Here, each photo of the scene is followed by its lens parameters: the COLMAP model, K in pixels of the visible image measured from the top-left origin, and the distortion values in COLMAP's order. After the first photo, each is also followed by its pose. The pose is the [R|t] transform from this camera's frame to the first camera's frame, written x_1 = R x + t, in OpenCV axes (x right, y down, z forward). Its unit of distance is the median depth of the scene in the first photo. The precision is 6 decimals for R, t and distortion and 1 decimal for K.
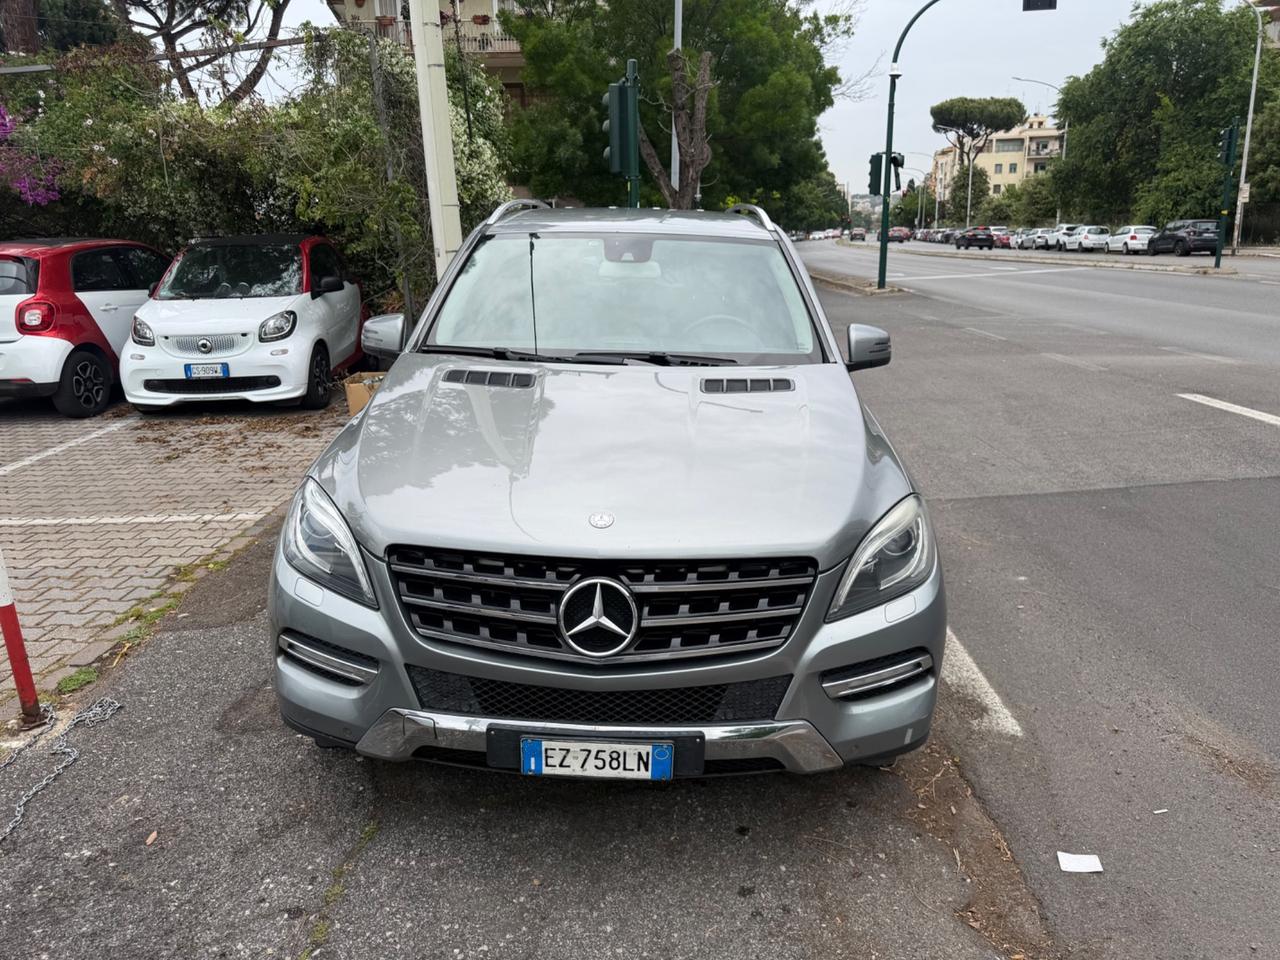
lens RADIAL K [[912.8, 0, 631.1], [0, 912.8, 476.0], [0, 0, 1]] dist [0.029057, -0.036301]
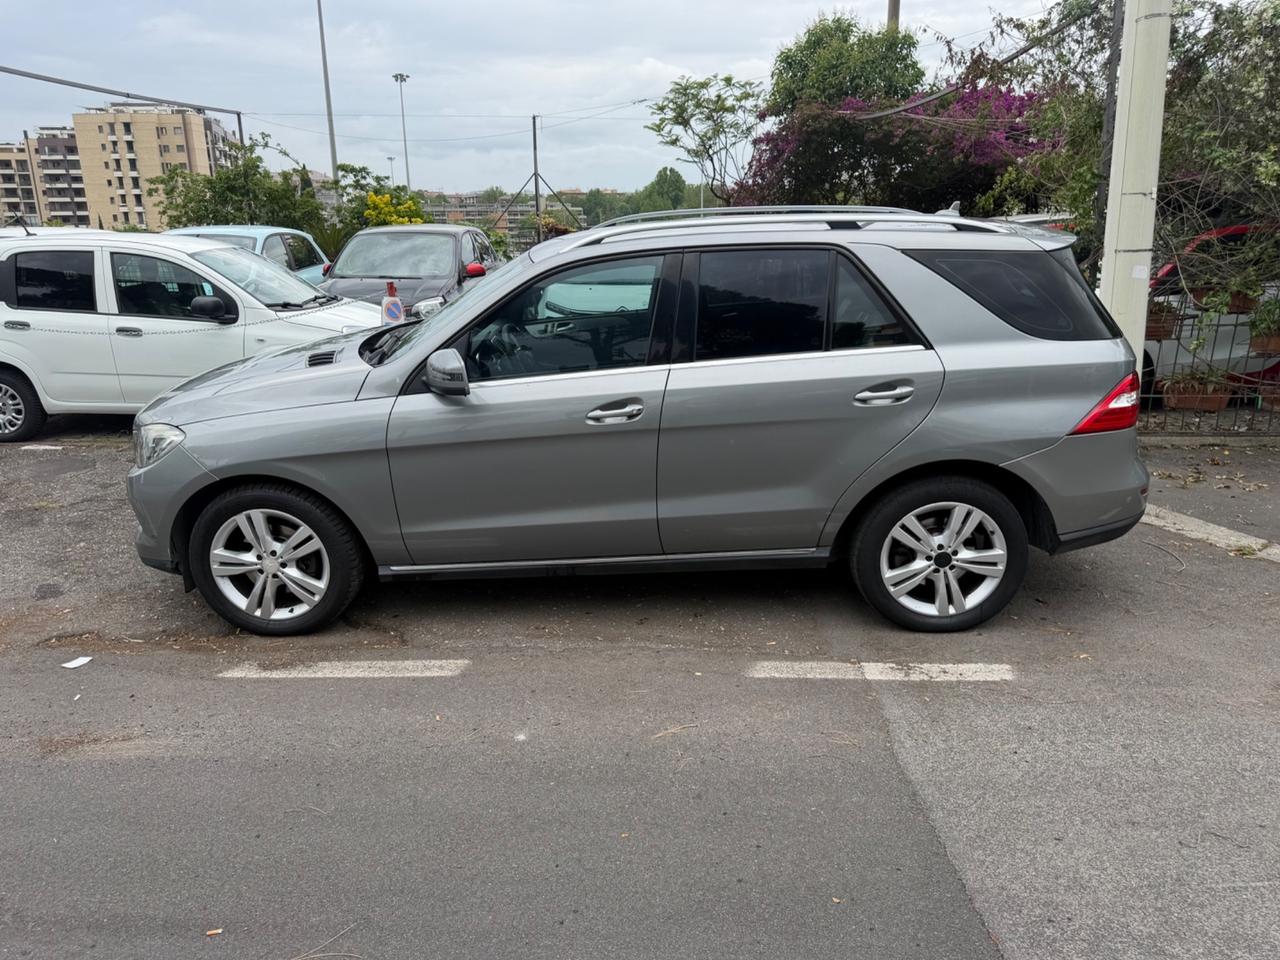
lens RADIAL K [[909.2, 0, 639.3], [0, 909.2, 485.0], [0, 0, 1]] dist [0.005279, 0.000708]
pose [[0.001519, 0.309237, -0.950984, 1.436064], [-0.249424, 0.921045, 0.299104, -0.438399], [0.968393, 0.236744, 0.078531, 1.319376]]
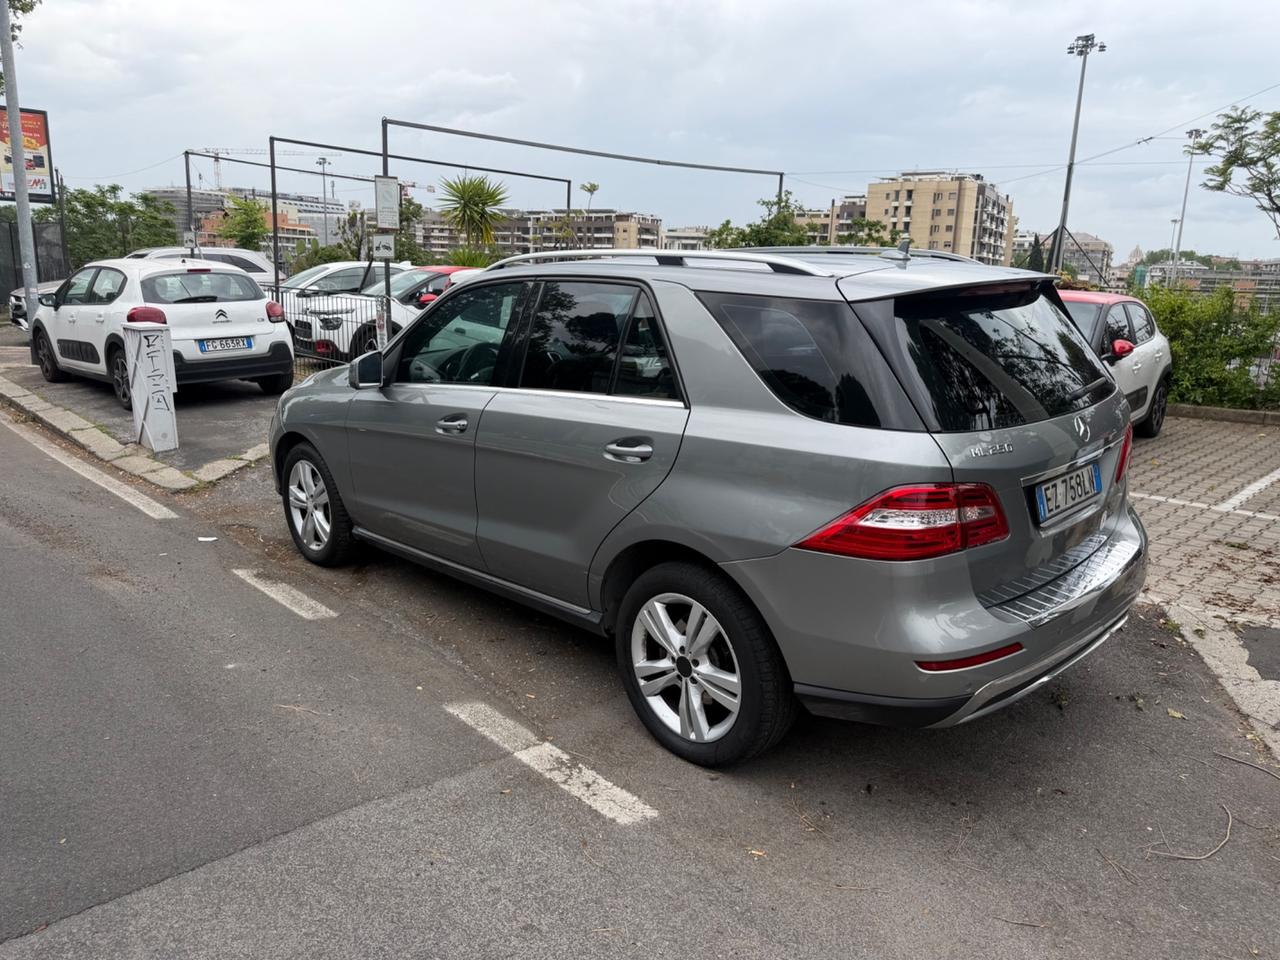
lens RADIAL K [[912.2, 0, 643.0], [0, 912.2, 474.9], [0, 0, 1]] dist [0.038029, -0.043317]
pose [[-0.696439, 0.162706, -0.698928, 0.995651], [-0.197294, 0.893012, 0.404480, -0.666429], [0.689962, 0.419590, -0.589827, 2.313141]]
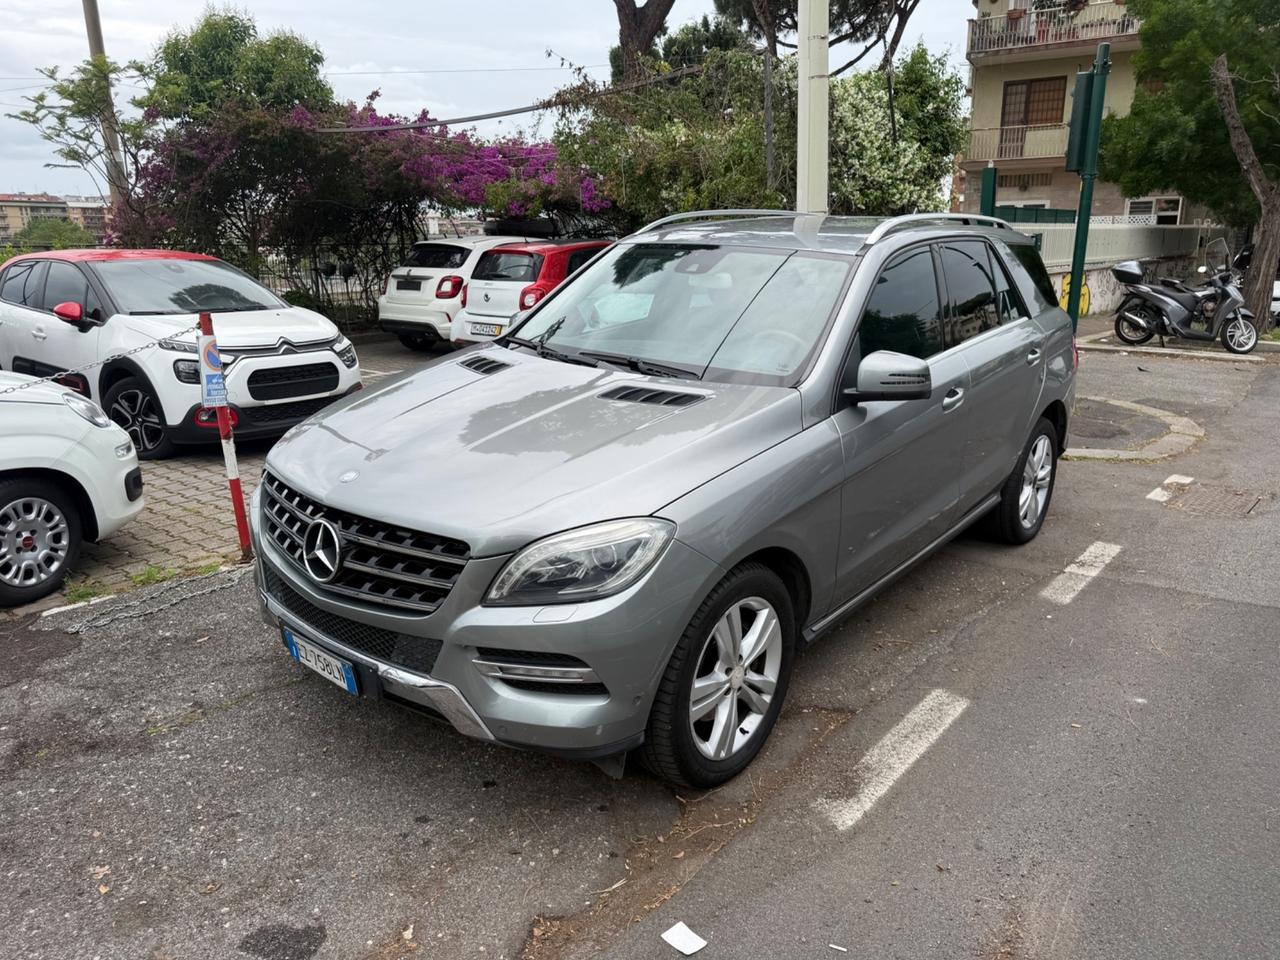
lens RADIAL K [[913.5, 0, 642.9], [0, 913.5, 470.7], [0, 0, 1]] dist [0.032908, -0.041480]
pose [[0.787427, 0.170260, -0.592427, 0.700792], [-0.171673, 0.983645, 0.054512, -0.067645], [0.592019, 0.058779, 0.803777, 0.149815]]
